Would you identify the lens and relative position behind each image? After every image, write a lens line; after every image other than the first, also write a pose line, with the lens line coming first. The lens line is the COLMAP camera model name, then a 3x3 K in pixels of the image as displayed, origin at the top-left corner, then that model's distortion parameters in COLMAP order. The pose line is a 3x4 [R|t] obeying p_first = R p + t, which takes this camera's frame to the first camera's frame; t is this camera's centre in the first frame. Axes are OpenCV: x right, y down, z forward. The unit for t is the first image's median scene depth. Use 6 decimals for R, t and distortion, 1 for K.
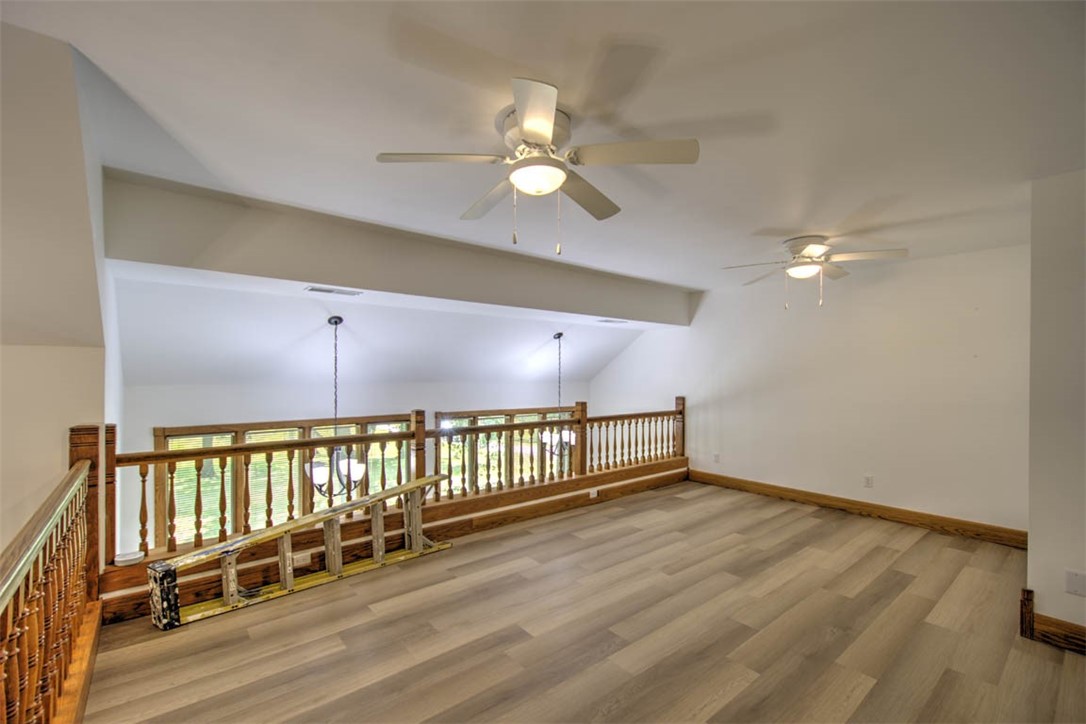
lens RADIAL K [[459.2, 0, 543.3], [0, 459.2, 372.6], [0, 0, 1]] dist [0.002179, 0.000159]
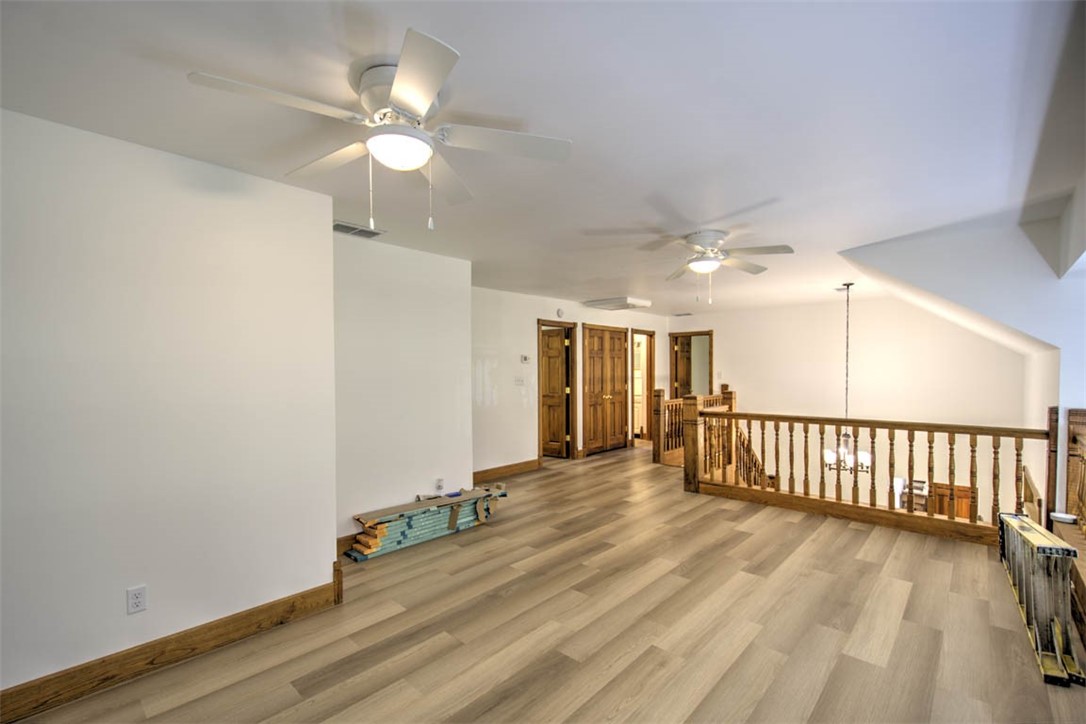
lens RADIAL K [[459.2, 0, 543.3], [0, 459.2, 372.6], [0, 0, 1]] dist [0.002179, 0.000159]
pose [[-0.991045, 0.005081, -0.133429, 0.670483], [0.003636, 0.999932, 0.011073, -0.005613], [0.133476, 0.010489, -0.990997, 2.096953]]
